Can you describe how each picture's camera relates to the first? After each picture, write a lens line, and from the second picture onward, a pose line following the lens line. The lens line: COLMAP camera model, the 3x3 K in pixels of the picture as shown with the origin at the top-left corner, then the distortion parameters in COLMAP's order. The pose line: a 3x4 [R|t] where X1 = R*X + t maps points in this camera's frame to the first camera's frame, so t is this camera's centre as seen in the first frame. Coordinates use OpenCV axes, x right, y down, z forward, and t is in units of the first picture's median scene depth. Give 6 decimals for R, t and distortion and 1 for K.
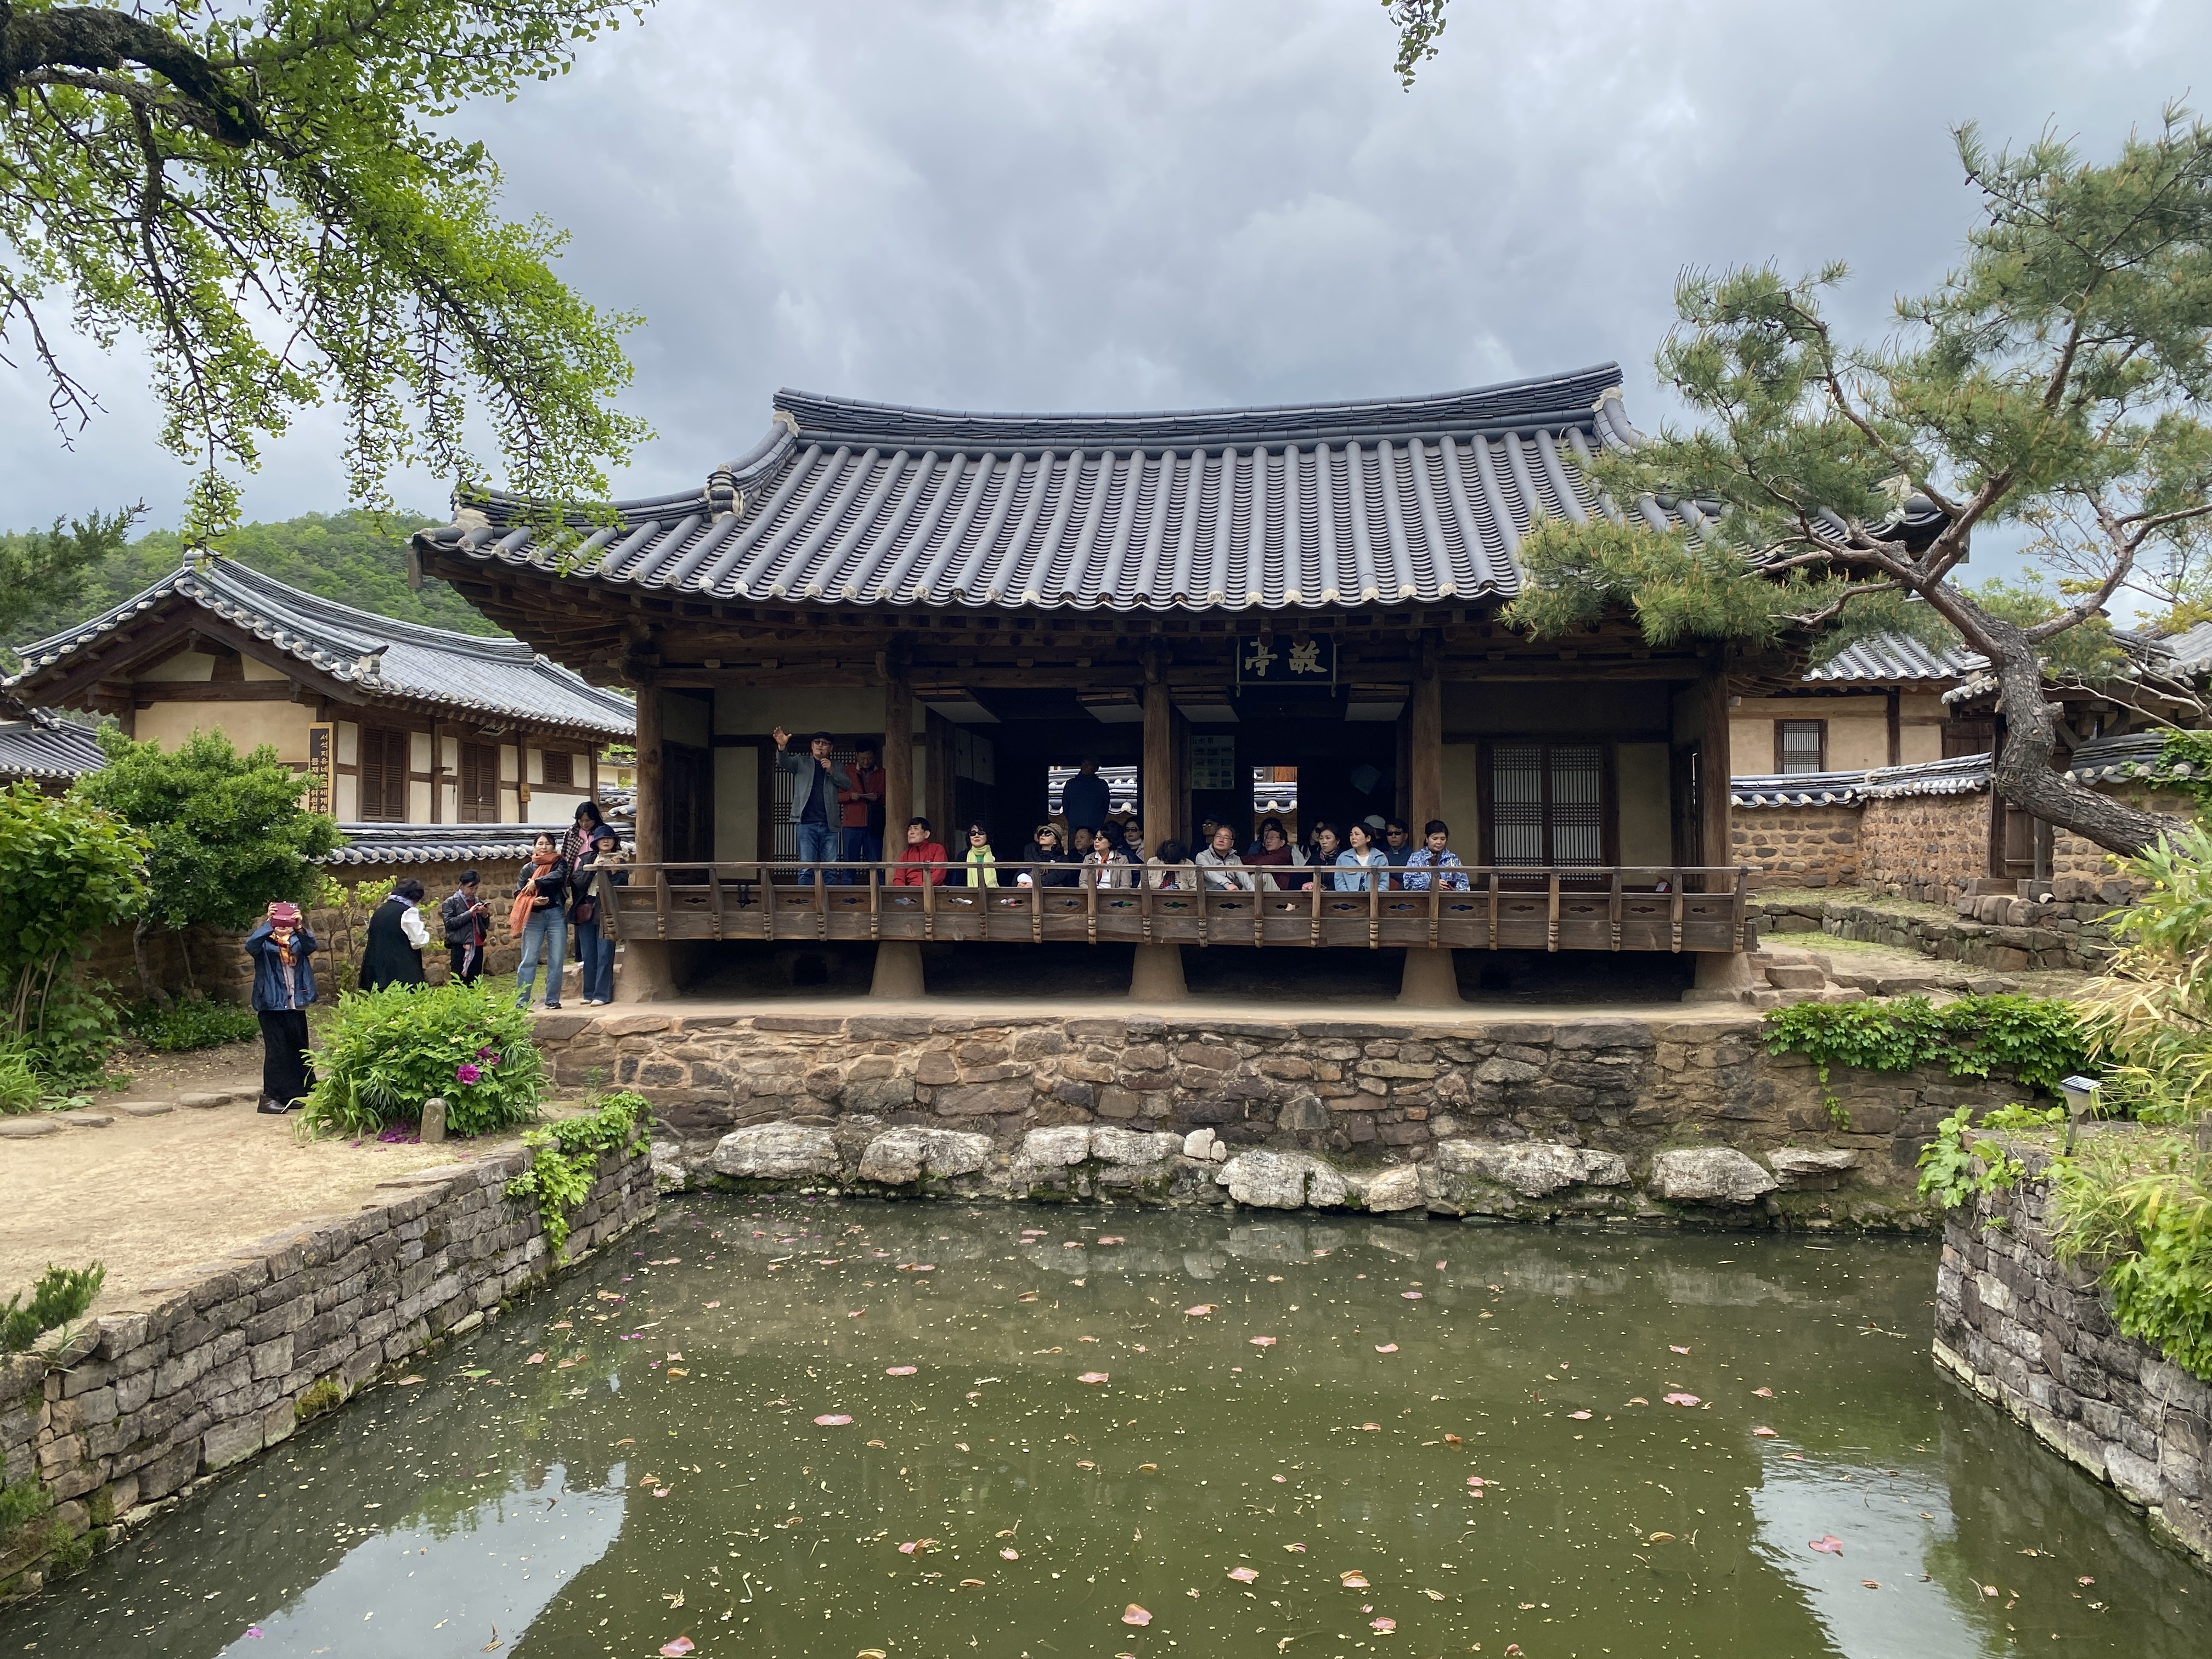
lens RADIAL K [[1661.5, 0, 1104.1], [0, 1661.5, 827.6], [0, 0, 1]] dist [0.002084, 0.004838]
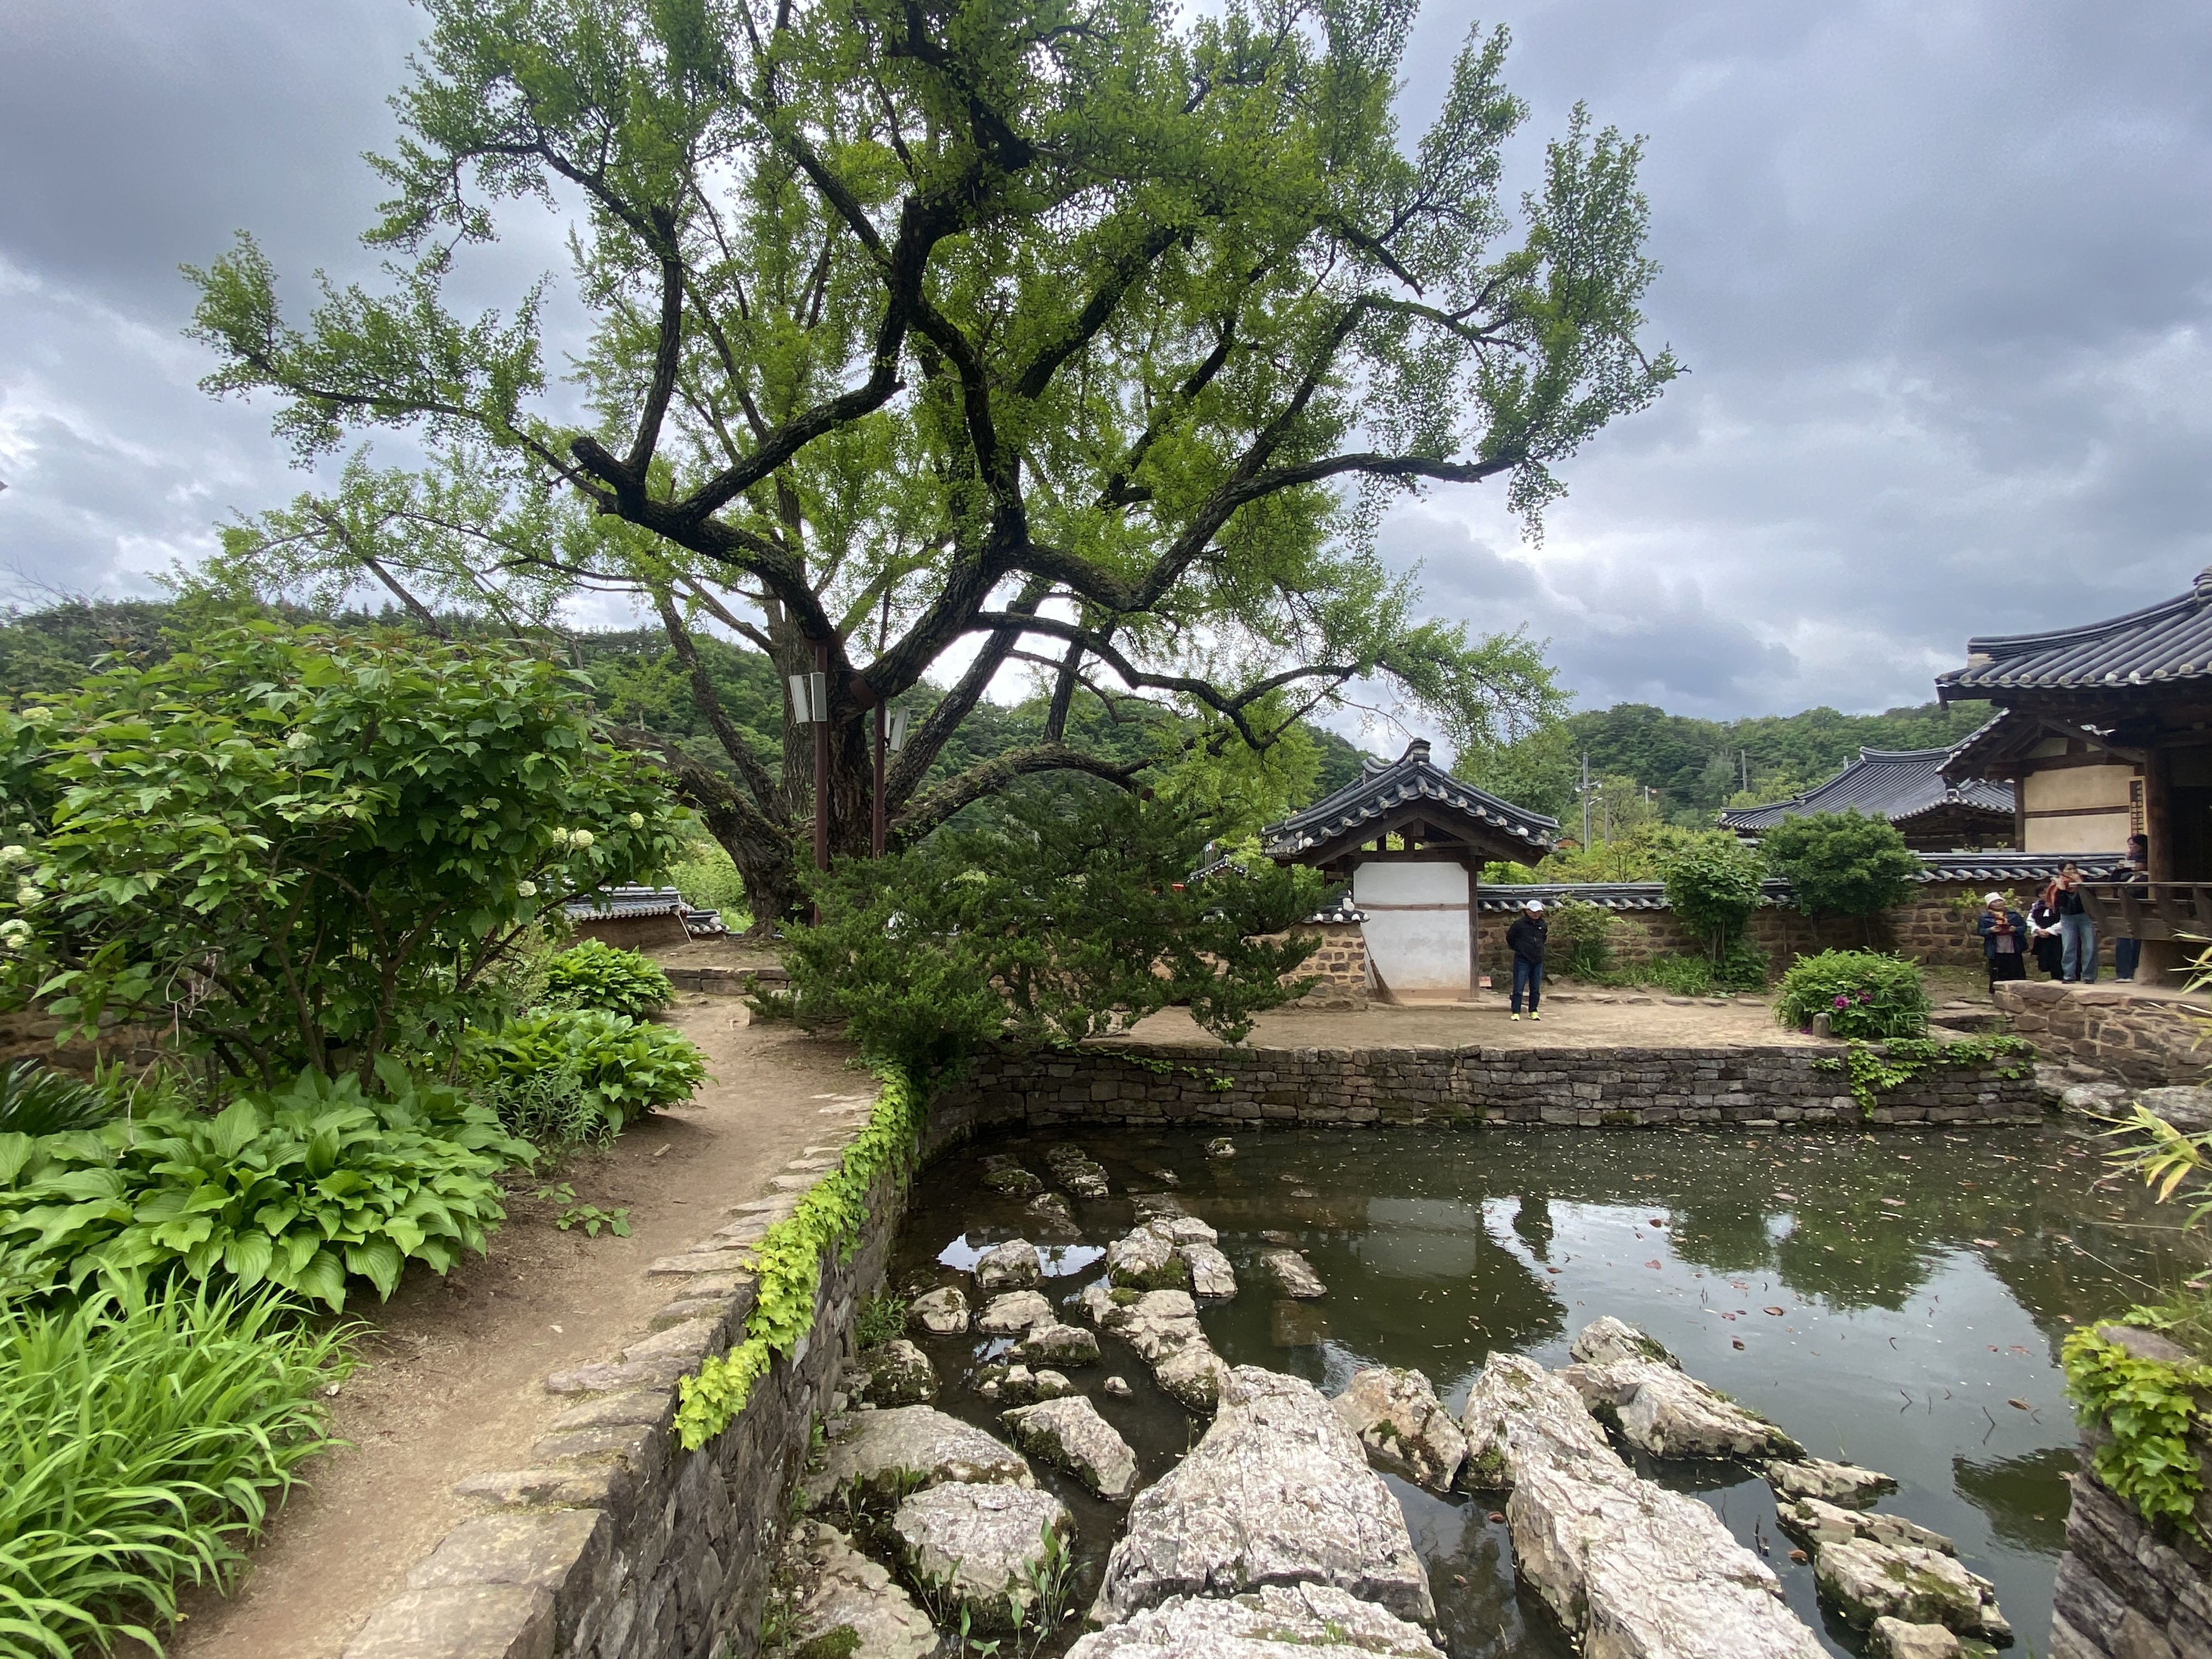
lens RADIAL K [[1033.2, 0, 1104.8], [0, 1033.2, 834.7], [0, 0, 1]] dist [-0.001043, -0.000187]
pose [[0.109372, -0.037520, -0.993293, 0.500502], [0.024271, 0.999090, -0.035066, -0.008383], [0.993705, -0.020273, 0.110183, 0.081093]]
